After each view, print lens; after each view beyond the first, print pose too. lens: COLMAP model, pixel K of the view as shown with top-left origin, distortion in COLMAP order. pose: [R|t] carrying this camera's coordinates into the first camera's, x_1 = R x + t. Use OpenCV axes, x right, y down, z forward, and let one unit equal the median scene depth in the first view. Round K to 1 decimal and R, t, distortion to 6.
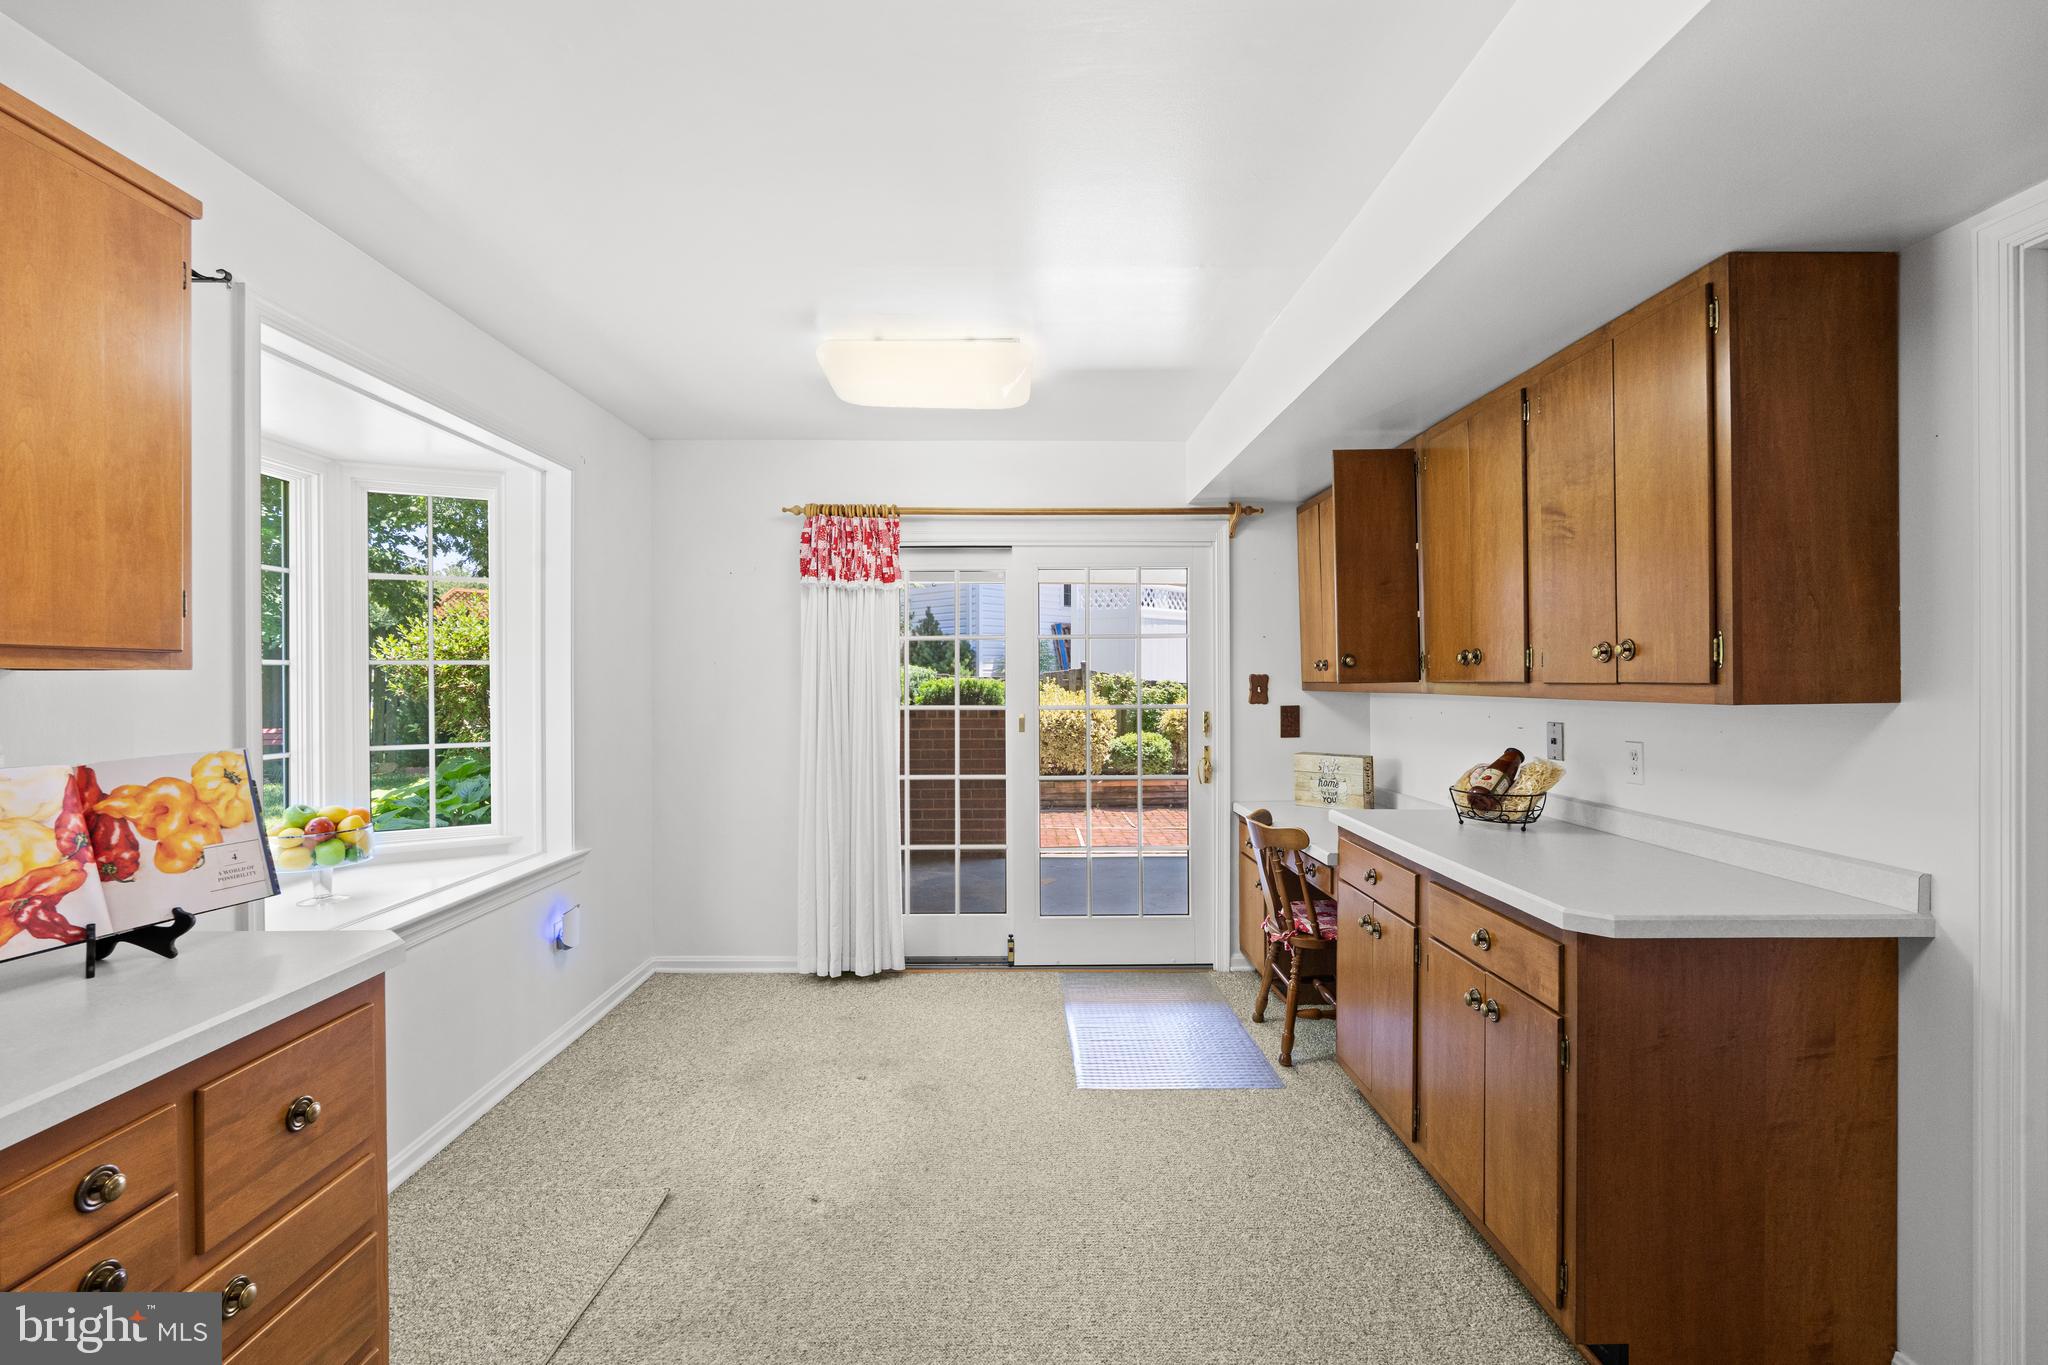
lens RADIAL K [[904.2, 0, 1022.0], [0, 904.2, 675.9], [0, 0, 1]] dist [-0.006833, 0.002140]
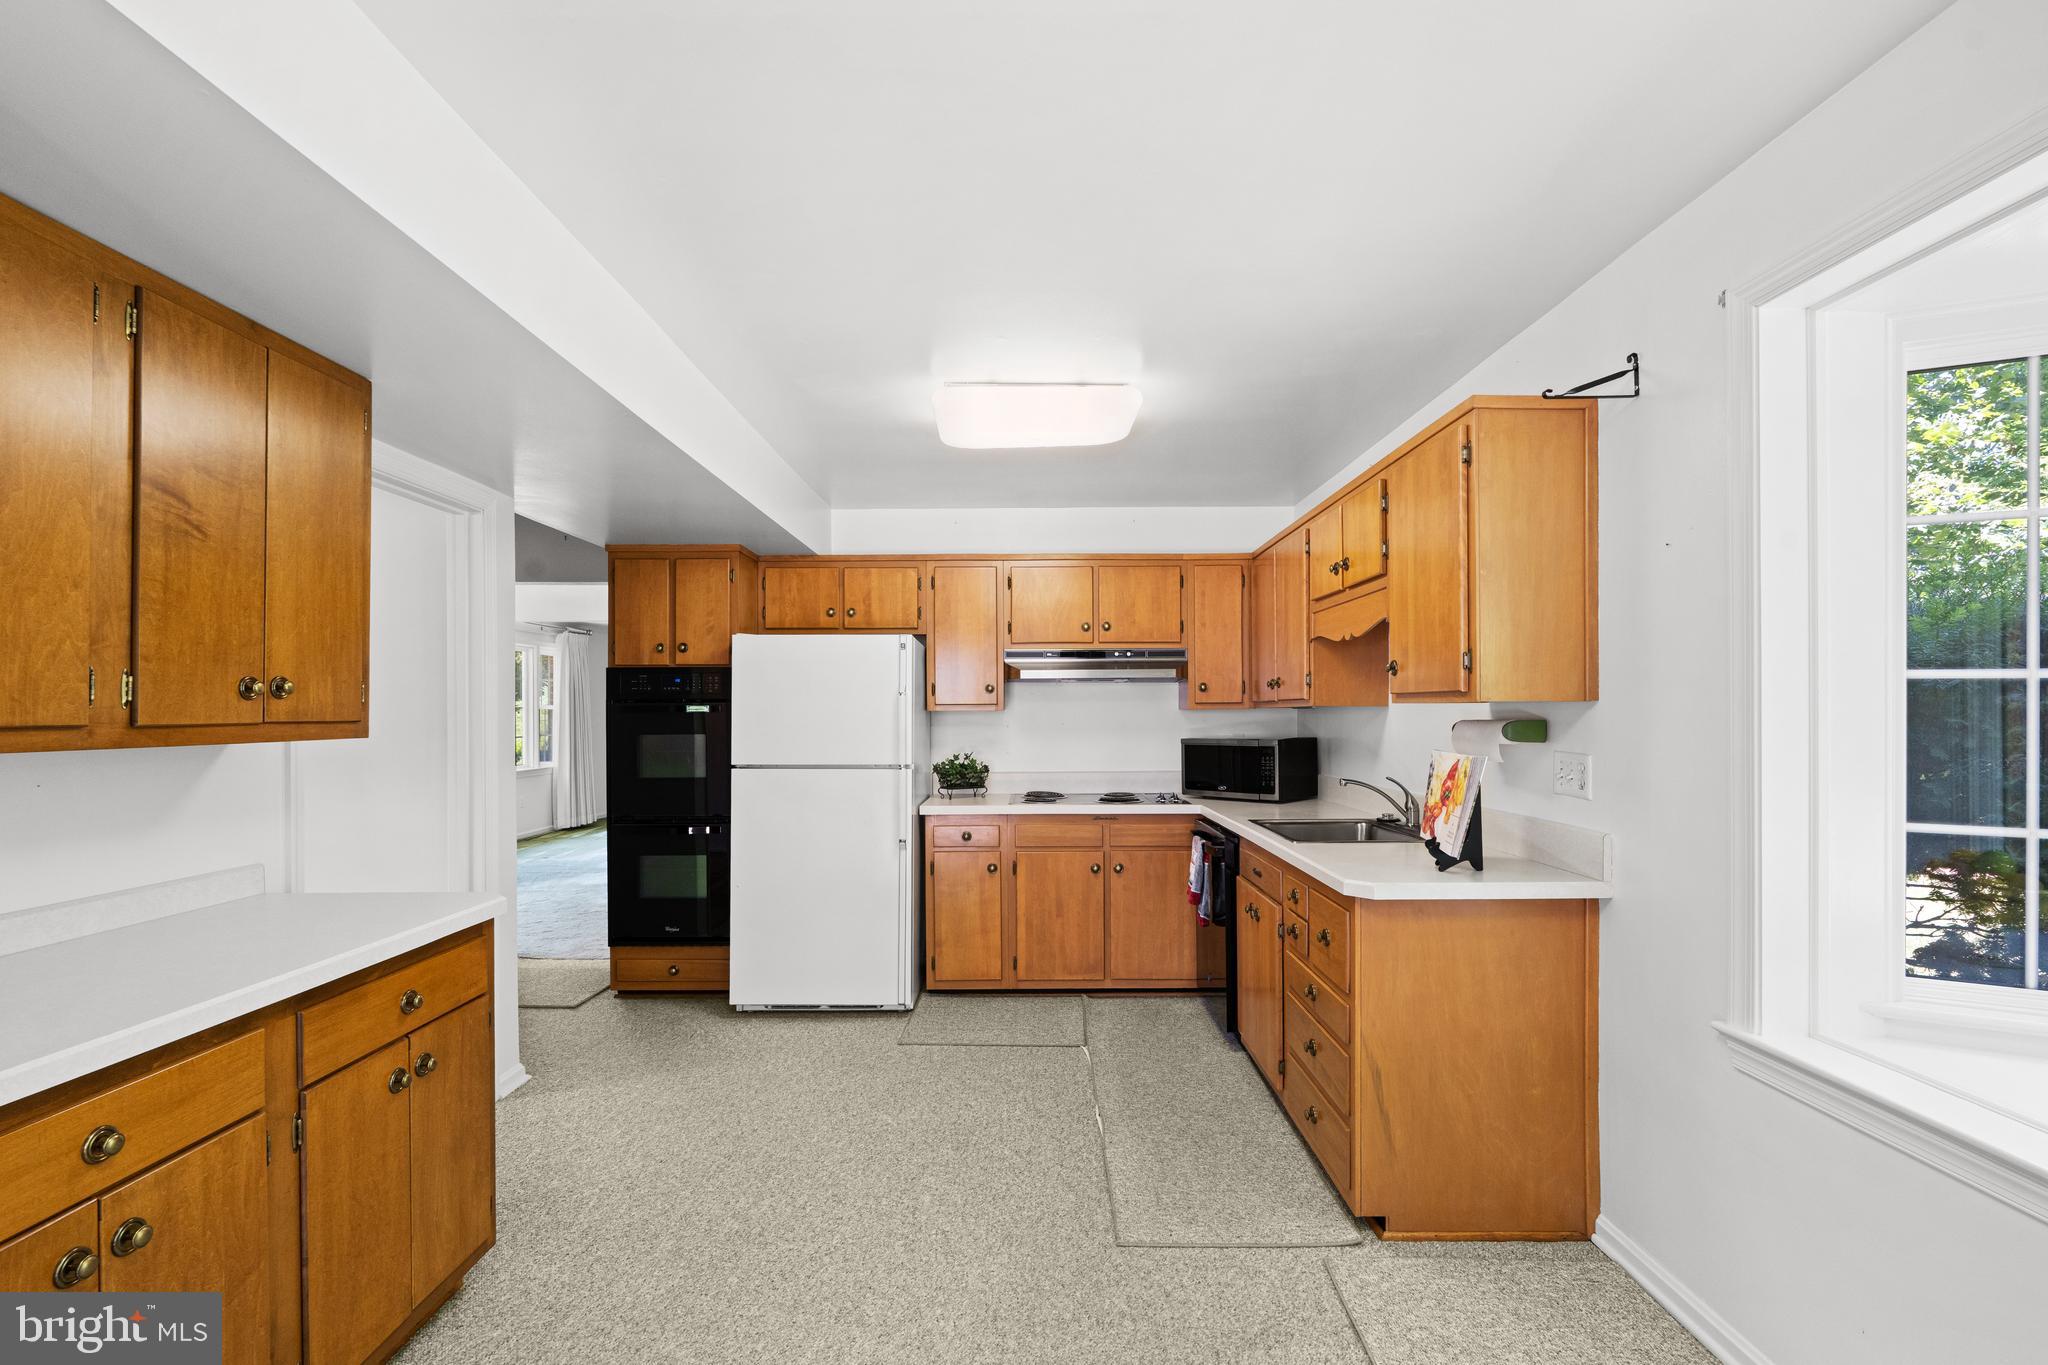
lens RADIAL K [[904.2, 0, 1001.3], [0, 904.2, 714.1], [0, 0, 1]] dist [-0.006833, 0.002140]
pose [[-0.999356, 0.008666, 0.034834, -0.119676], [0.008800, 0.999954, 0.003706, 0.001910], [-0.034801, 0.004010, -0.999386, 1.856138]]
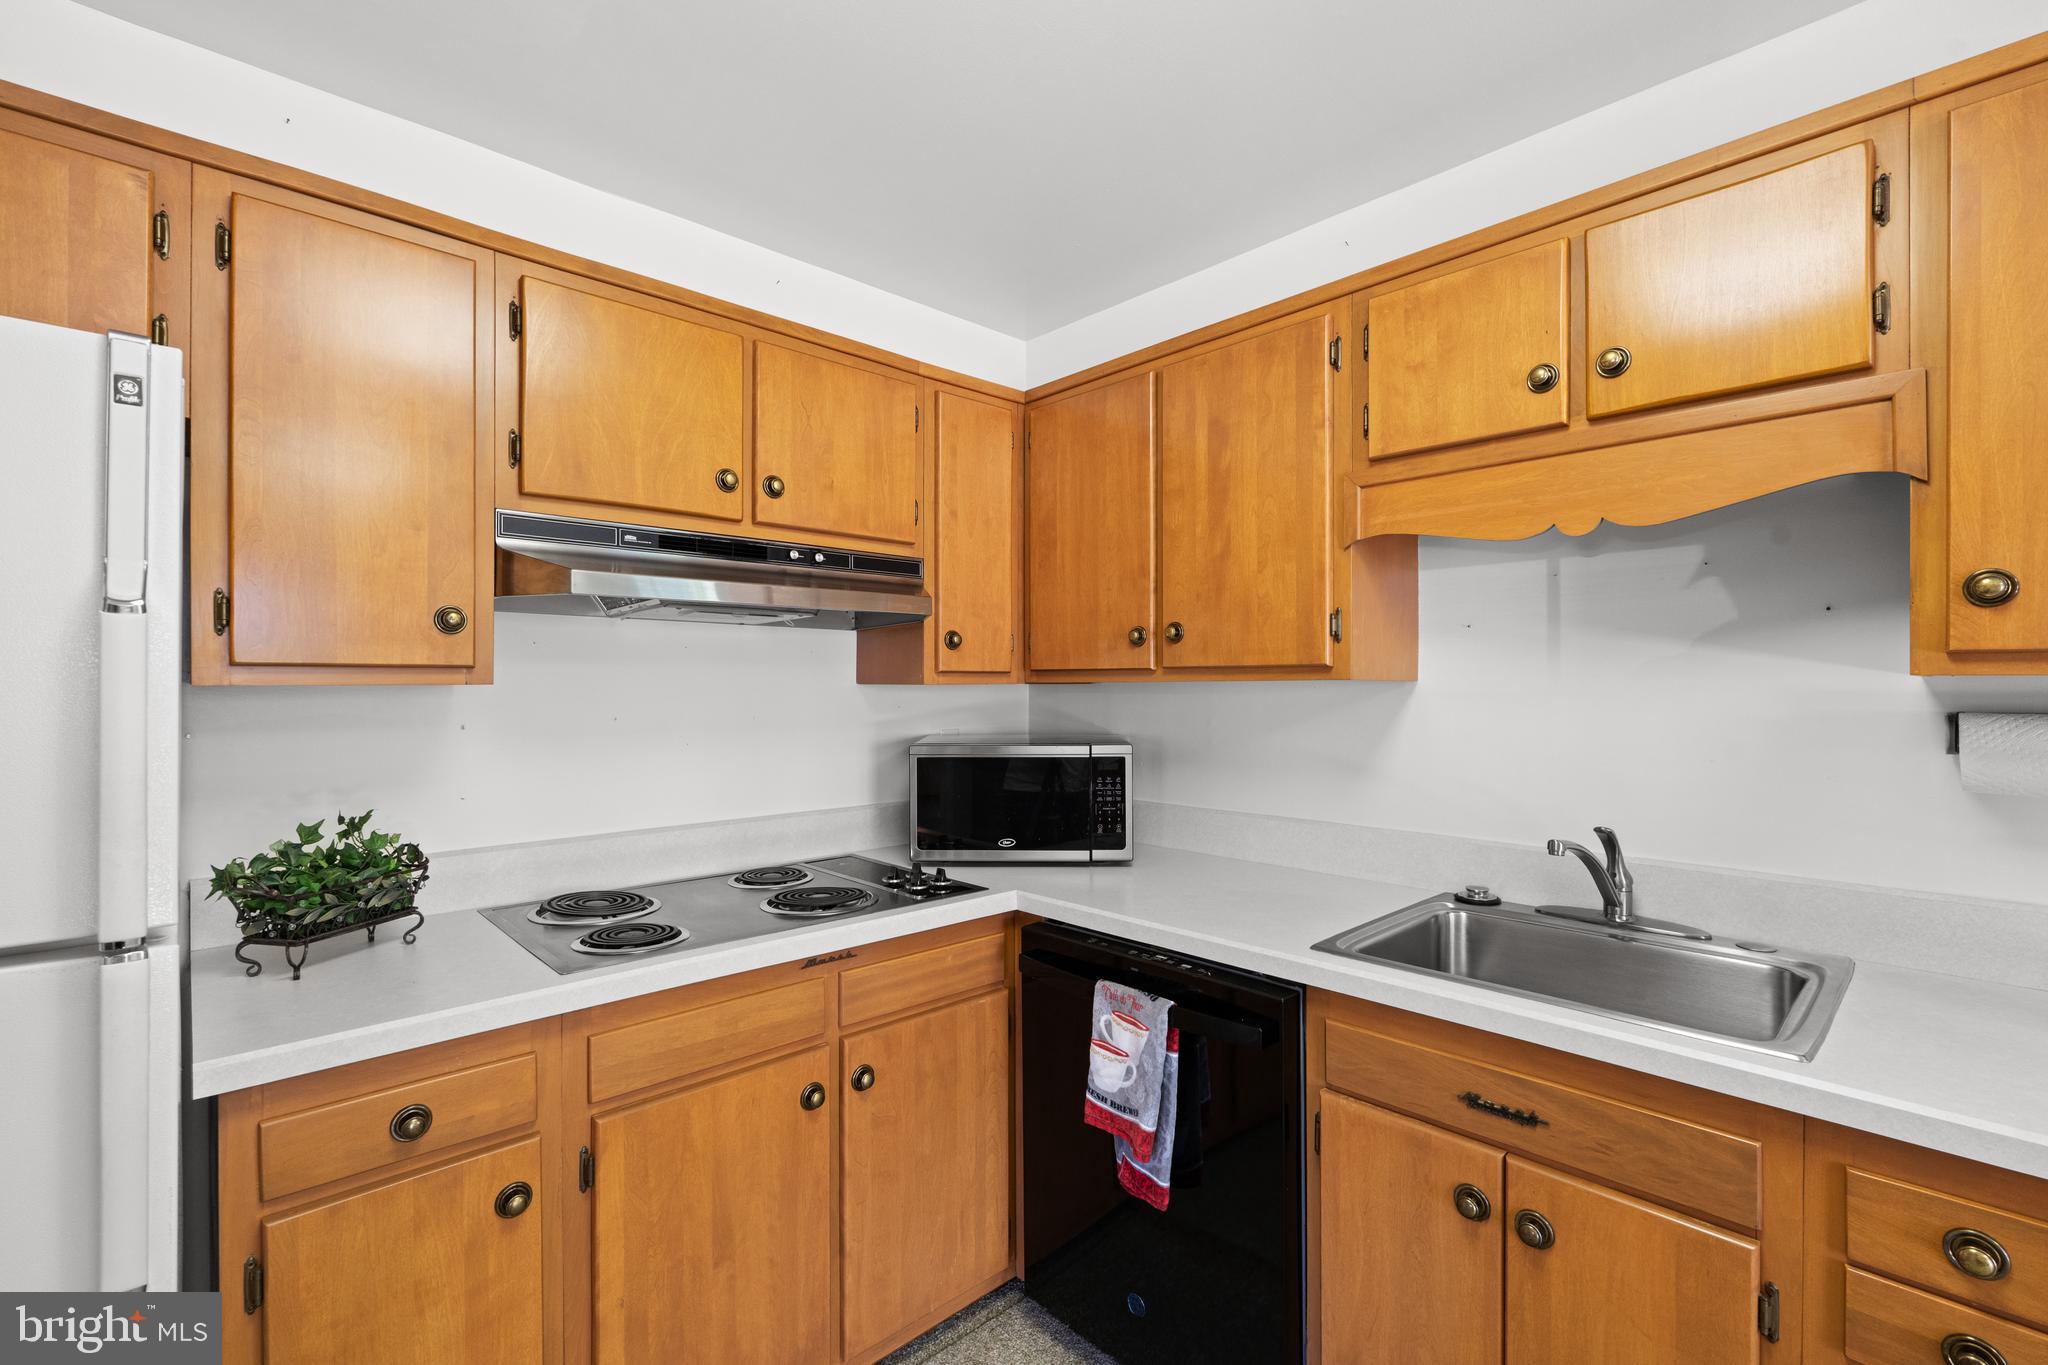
lens RADIAL K [[904.2, 0, 1025.7], [0, 904.2, 682.1], [0, 0, 1]] dist [-0.006833, 0.002140]
pose [[-0.735047, 0.003047, -0.678010, 0.017454], [0.001846, 0.999995, 0.002493, -0.000340], [0.678014, 0.000581, -0.735049, 1.138074]]
